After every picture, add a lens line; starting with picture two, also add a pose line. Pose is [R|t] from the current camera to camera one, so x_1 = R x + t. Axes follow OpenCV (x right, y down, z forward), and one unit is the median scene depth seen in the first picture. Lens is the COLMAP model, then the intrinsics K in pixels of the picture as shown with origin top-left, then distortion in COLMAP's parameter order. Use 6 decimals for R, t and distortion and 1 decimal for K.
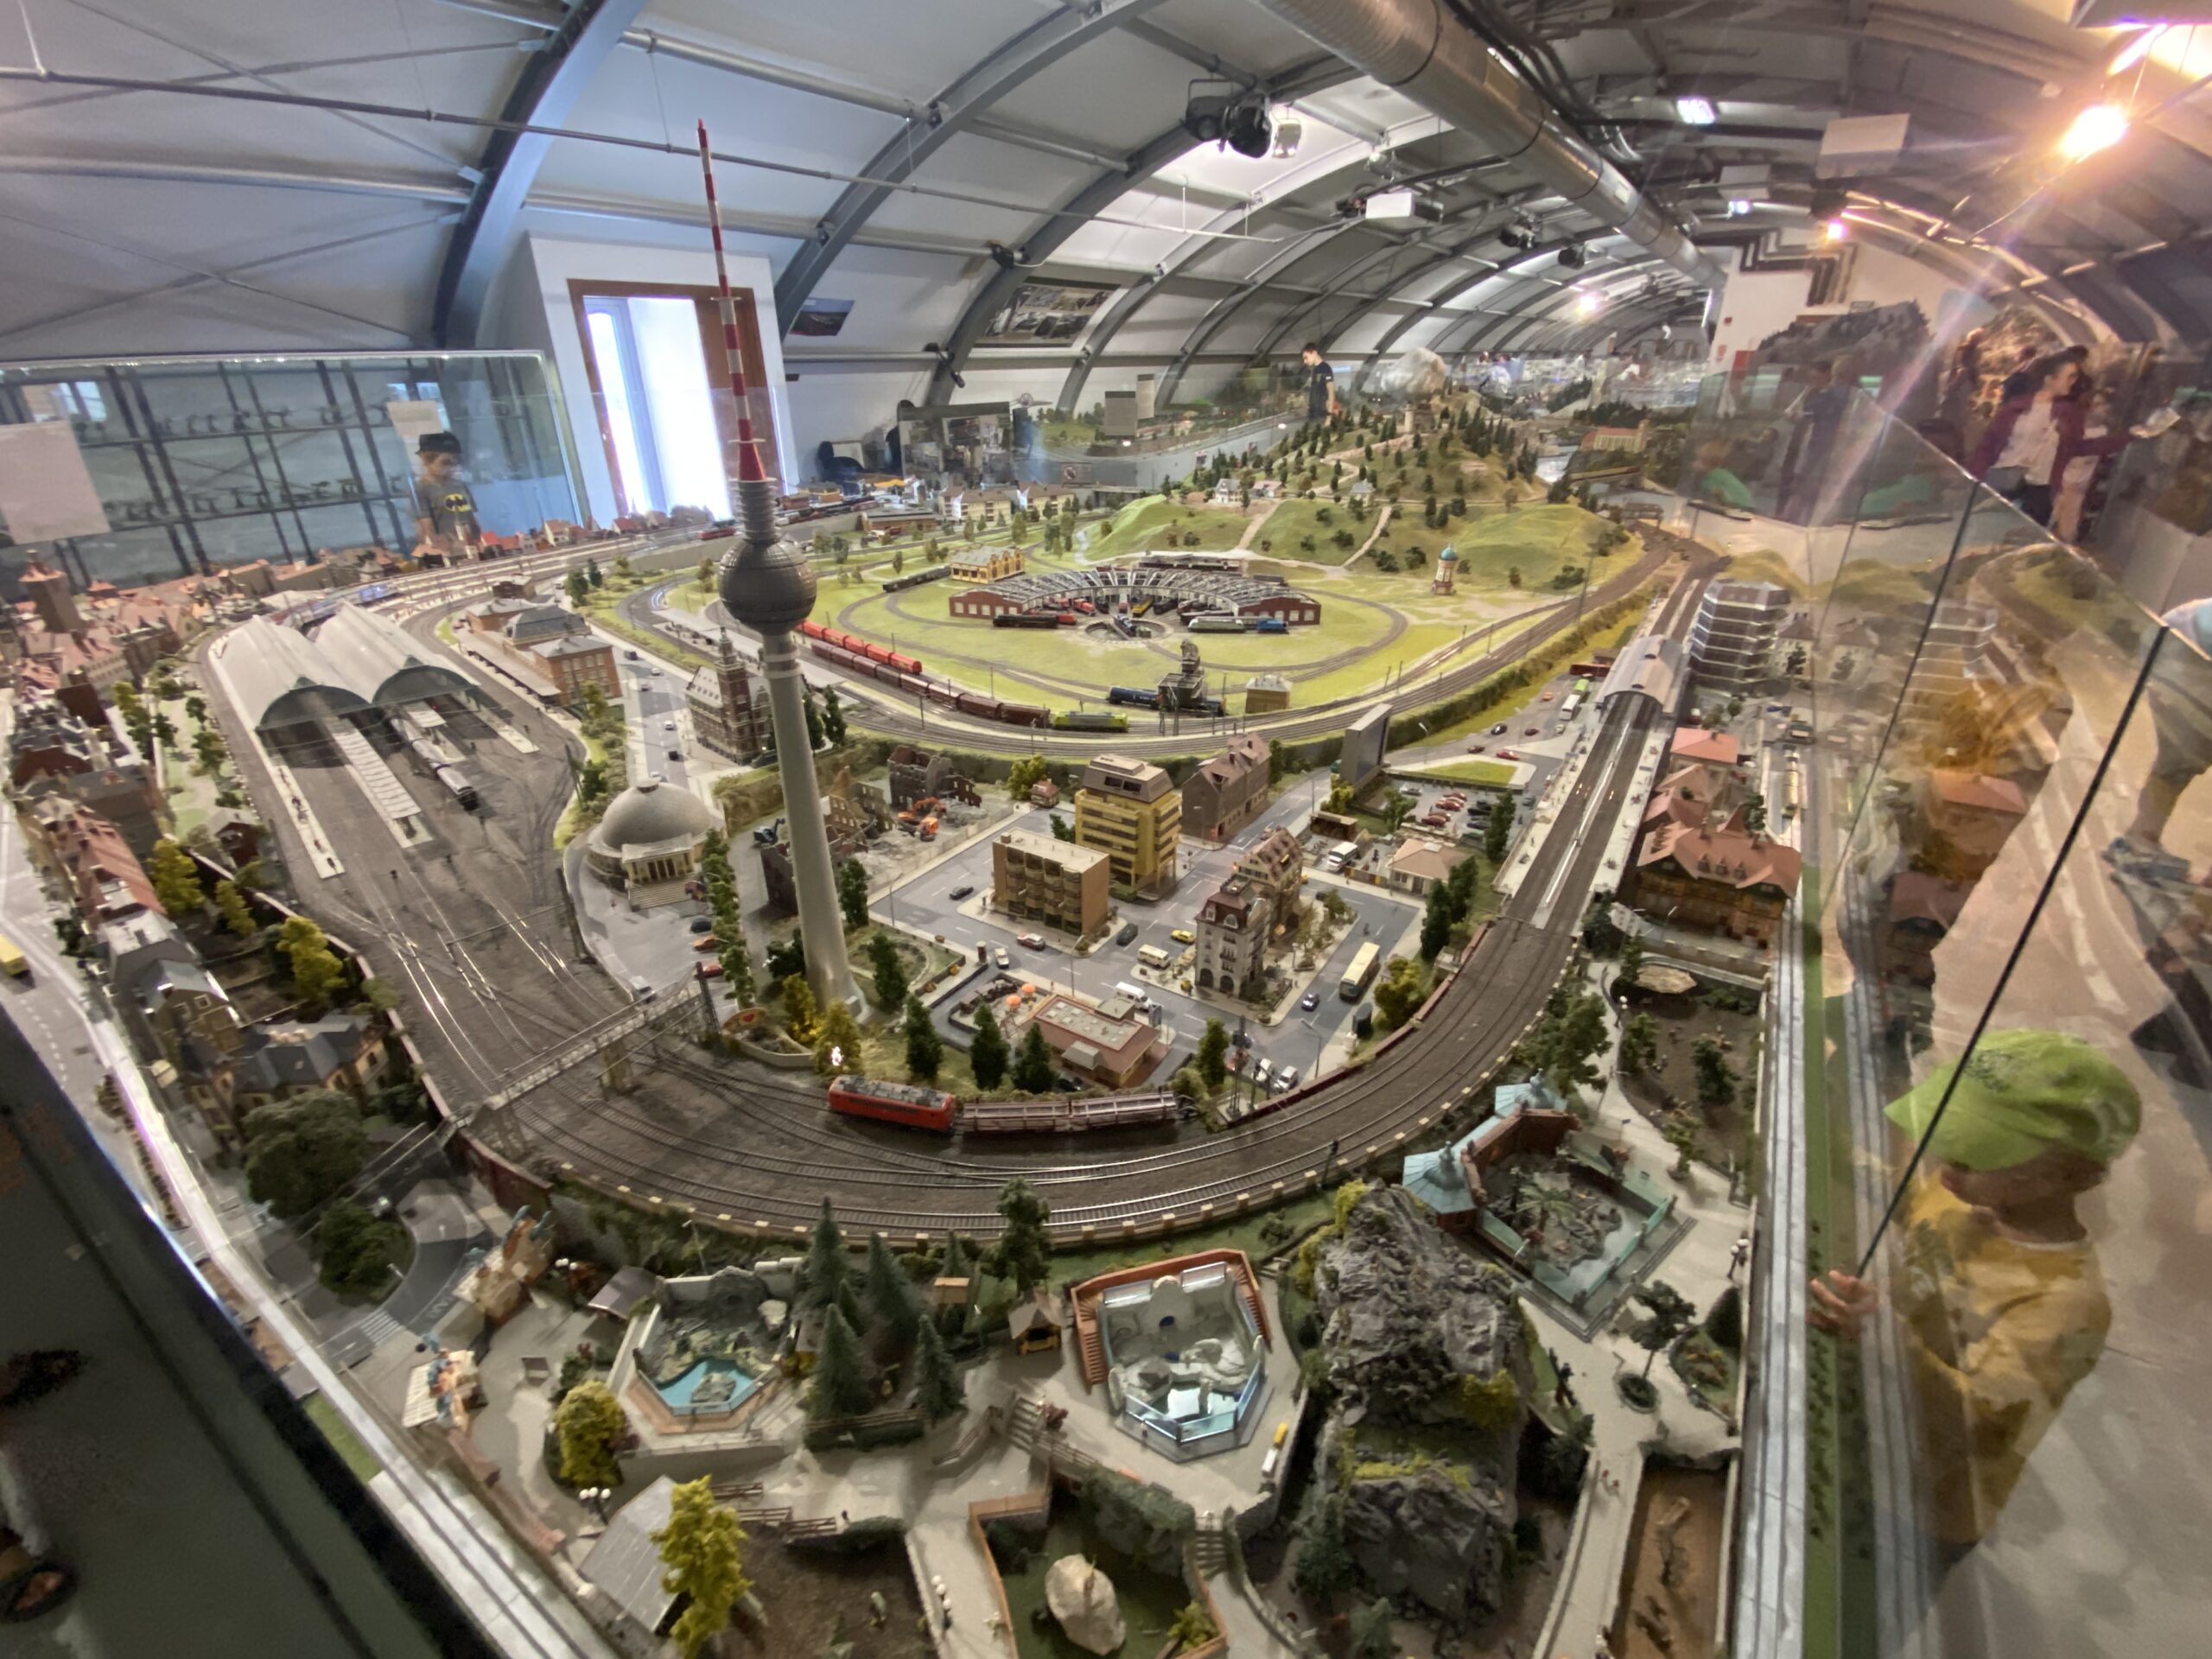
lens RADIAL K [[953.0, 0, 1106.0], [0, 953.0, 829.5], [0, 0, 1]] dist [0.006718, -0.015031]
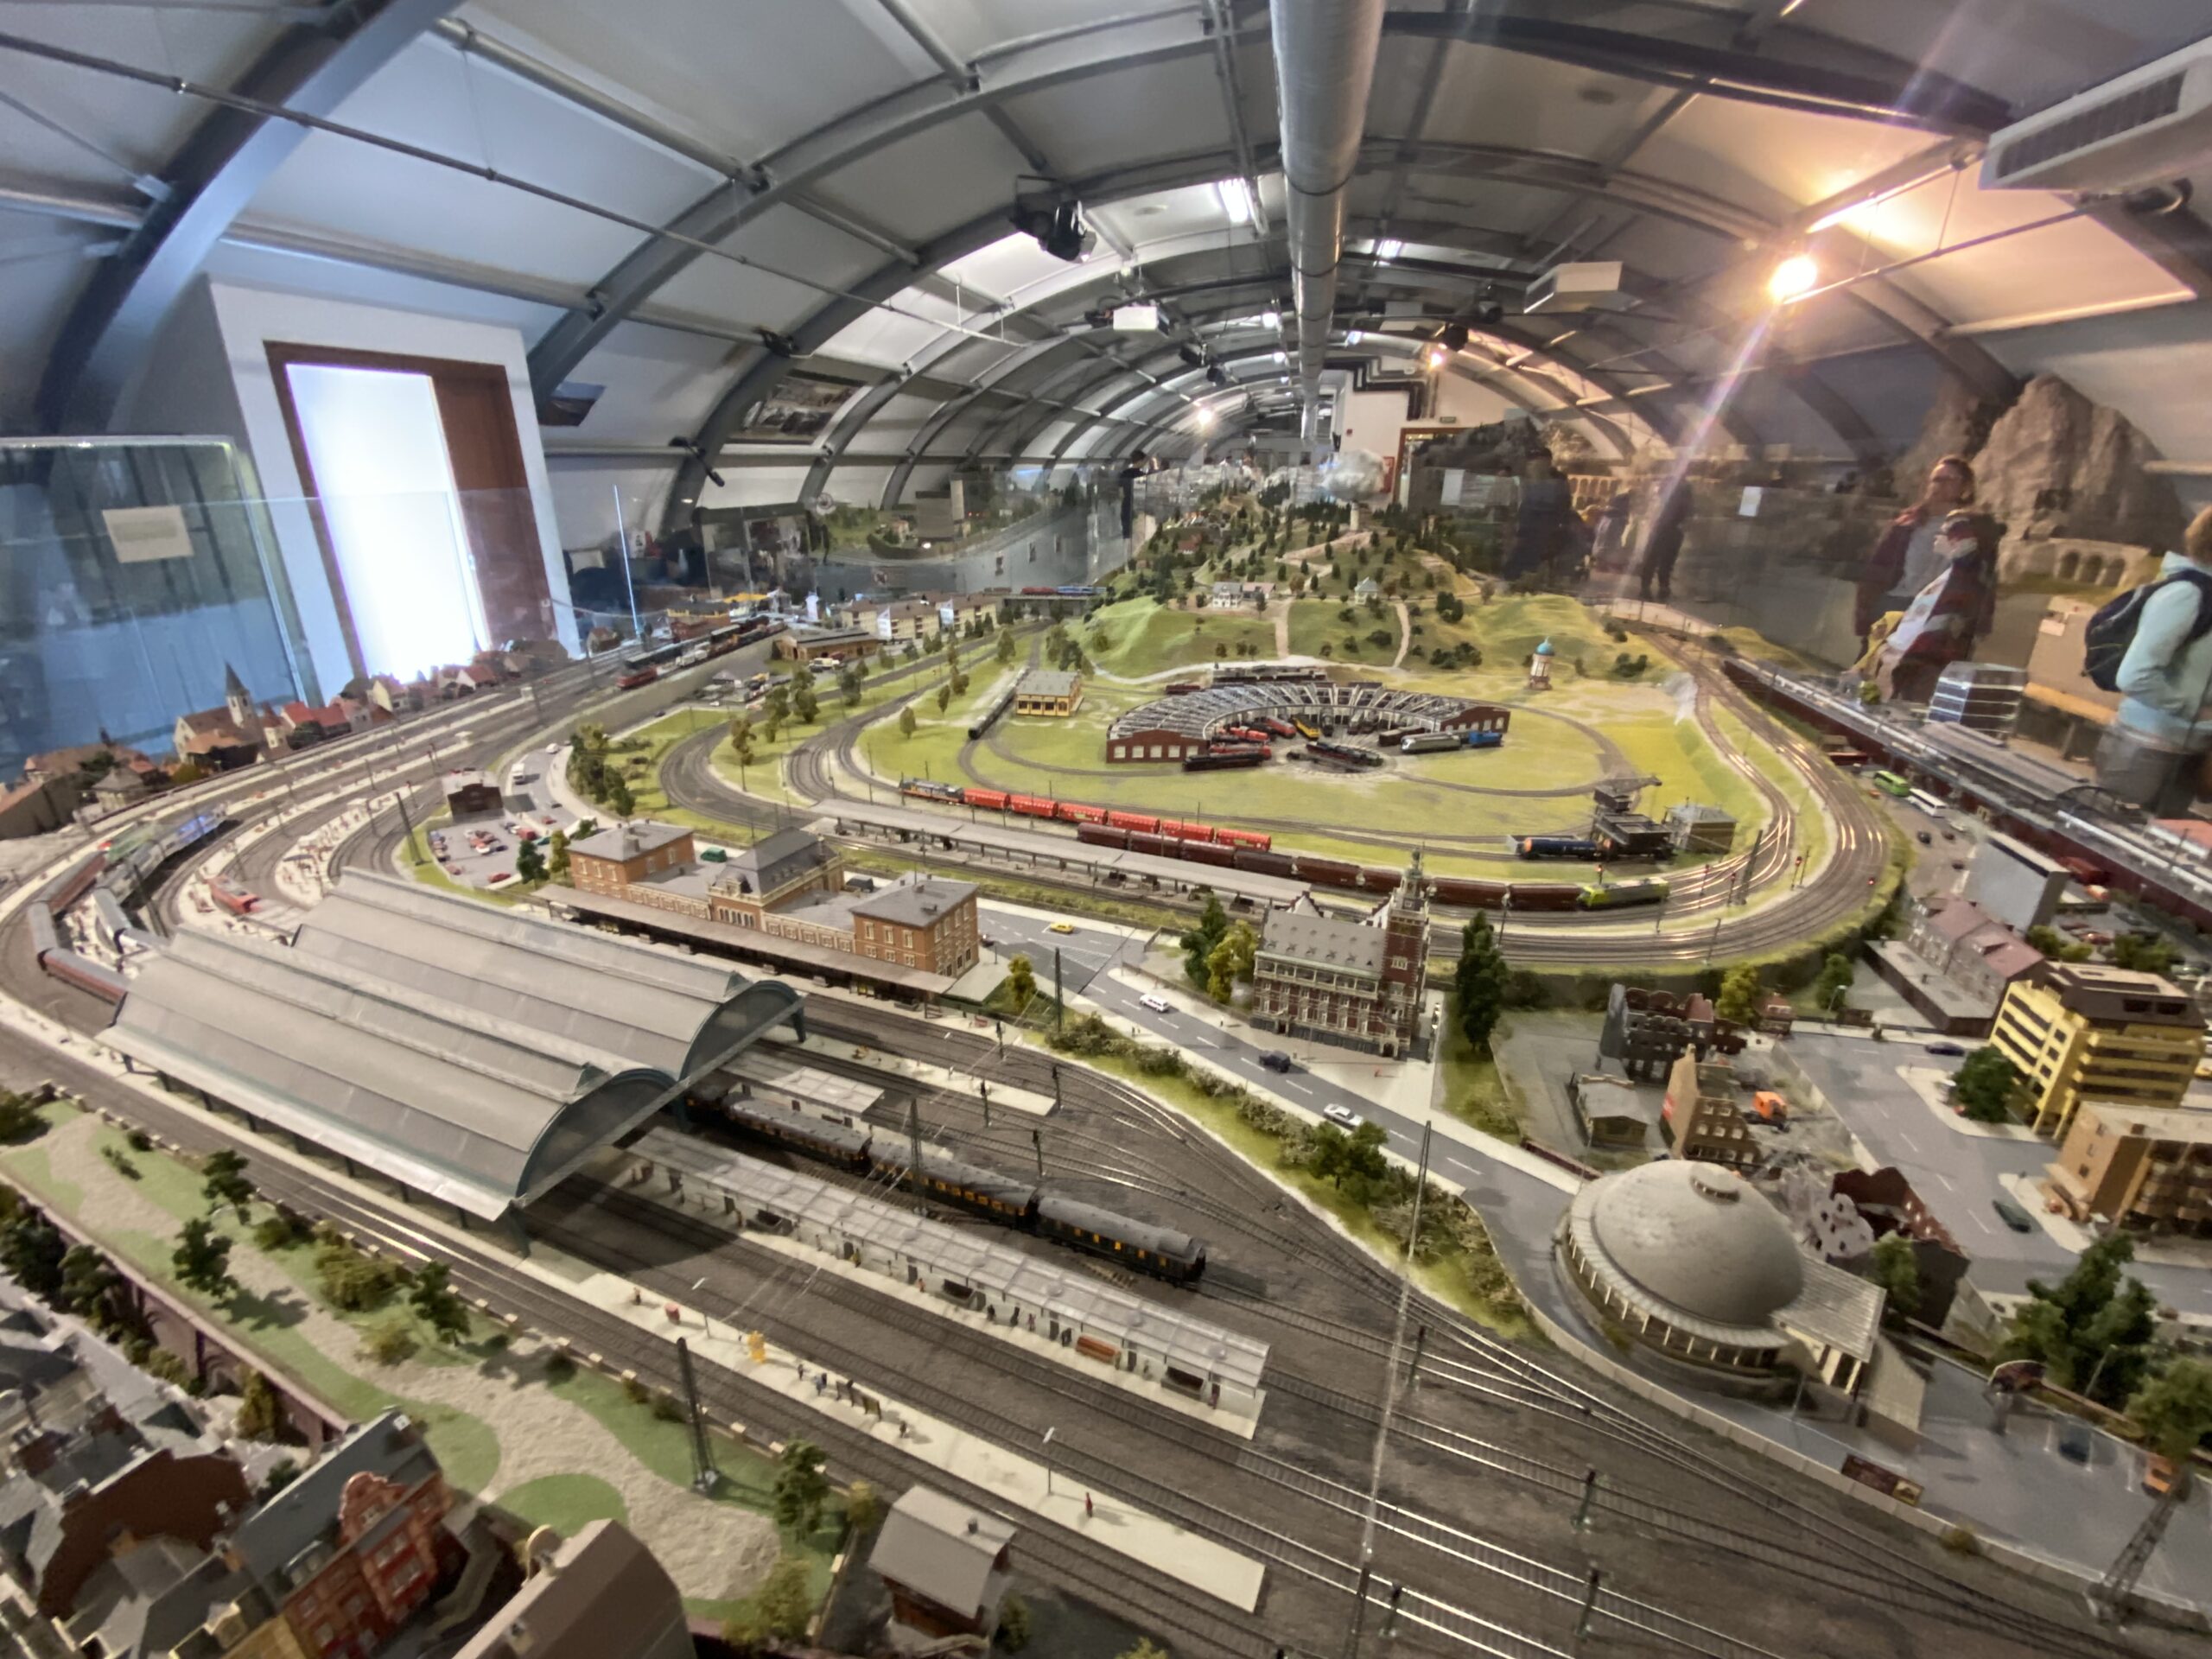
lens RADIAL K [[953.0, 0, 1106.0], [0, 953.0, 829.5], [0, 0, 1]] dist [0.006718, -0.015031]
pose [[0.929400, -0.123921, 0.347648, -0.183724], [0.155005, 0.985906, -0.062958, -0.049882], [-0.334946, 0.112400, 0.935509, 0.112435]]
